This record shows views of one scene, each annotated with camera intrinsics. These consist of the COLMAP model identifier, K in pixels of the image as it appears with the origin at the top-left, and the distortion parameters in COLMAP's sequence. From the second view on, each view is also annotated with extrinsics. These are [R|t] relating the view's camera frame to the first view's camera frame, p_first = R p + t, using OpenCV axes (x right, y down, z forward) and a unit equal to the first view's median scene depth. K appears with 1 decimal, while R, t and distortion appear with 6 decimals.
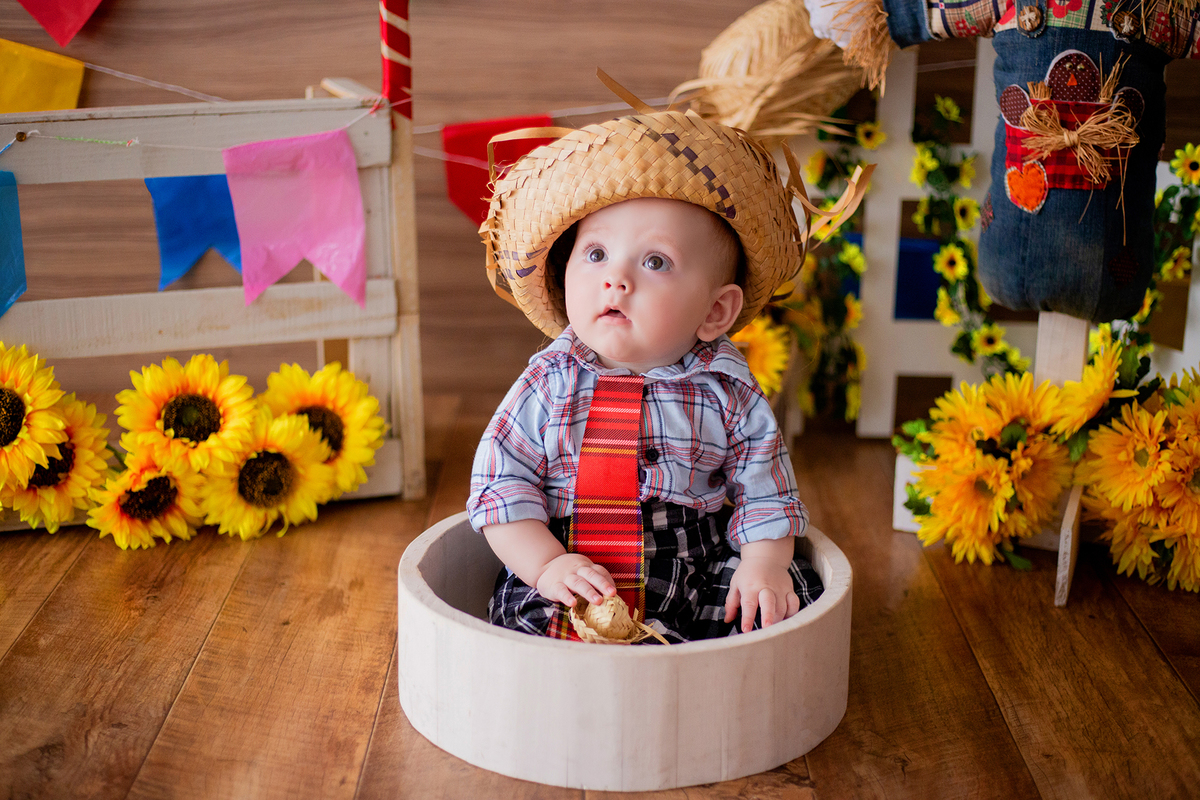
lens RADIAL K [[1696.9, 0, 601.9], [0, 1696.9, 418.6], [0, 0, 1]] dist [-0.153101, 0.057545]
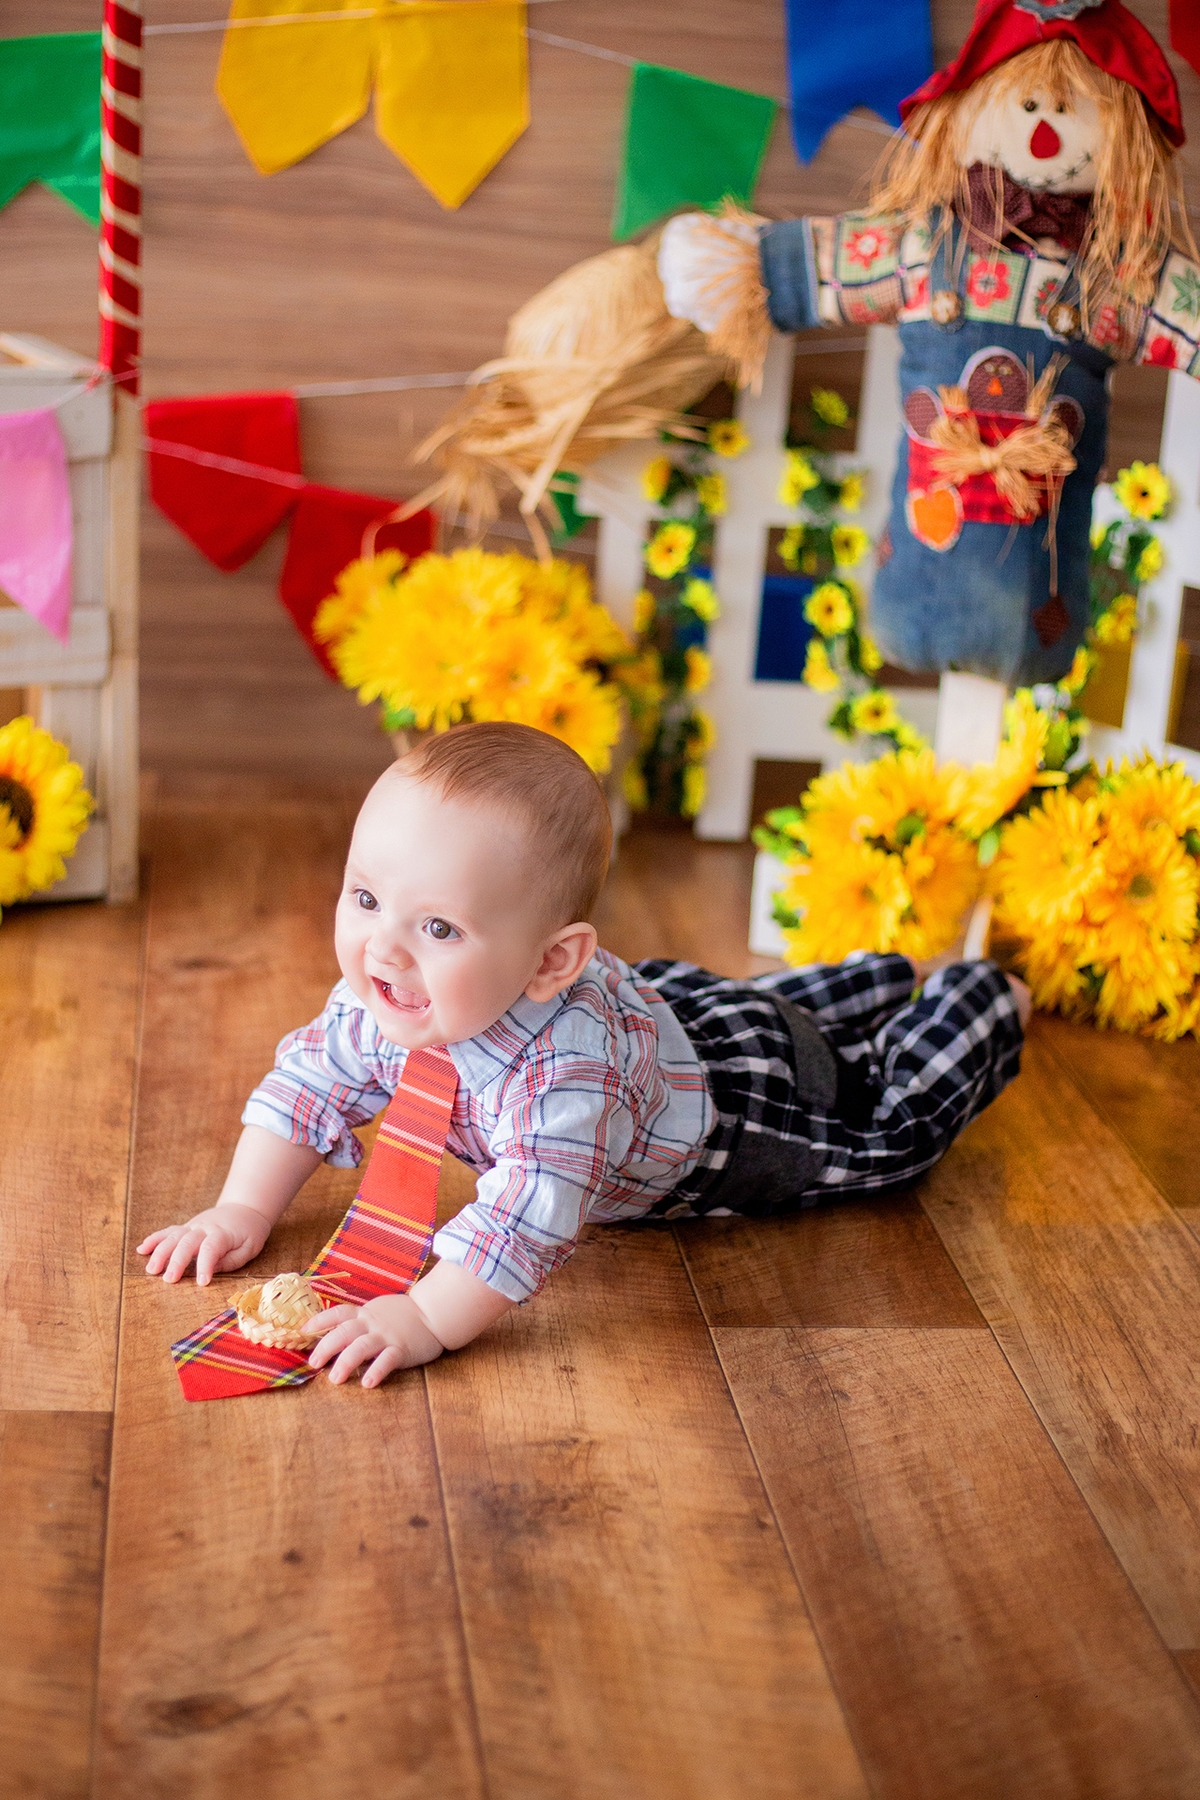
lens RADIAL K [[2664.2, 0, 566.2], [0, 2664.2, 898.5], [0, 0, 1]] dist [-0.143272, 0.004758]
pose [[0.992145, 0.018443, 0.123727, -0.069321], [-0.020921, 0.999605, 0.018759, 0.022193], [-0.123333, -0.021200, 0.992139, -0.221213]]
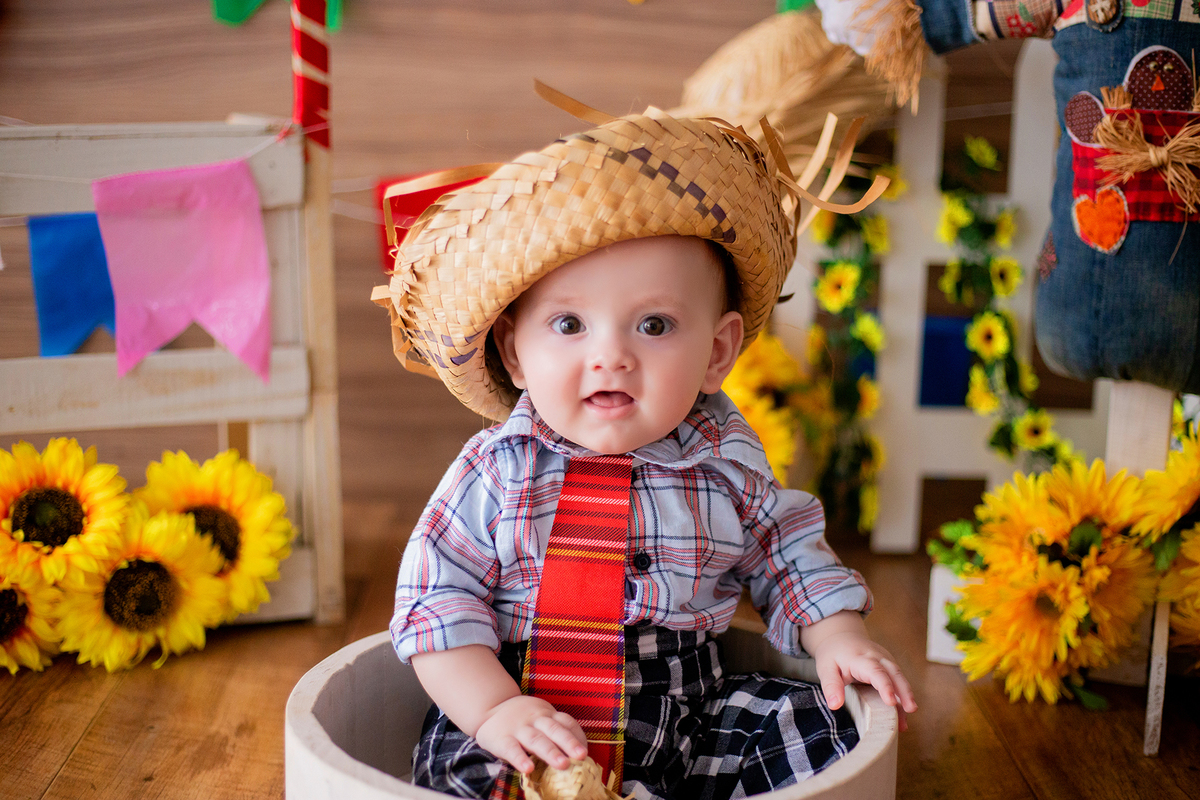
lens RADIAL K [[1776.1, 0, 600.0], [0, 1776.1, 400.0], [0, 0, 1]] dist [-0.143272, 0.004758]
pose [[0.999830, 0.002895, 0.018213, 0.002060], [-0.001249, 0.995964, -0.089744, 0.019430], [-0.018399, 0.089706, 0.995798, 0.175724]]
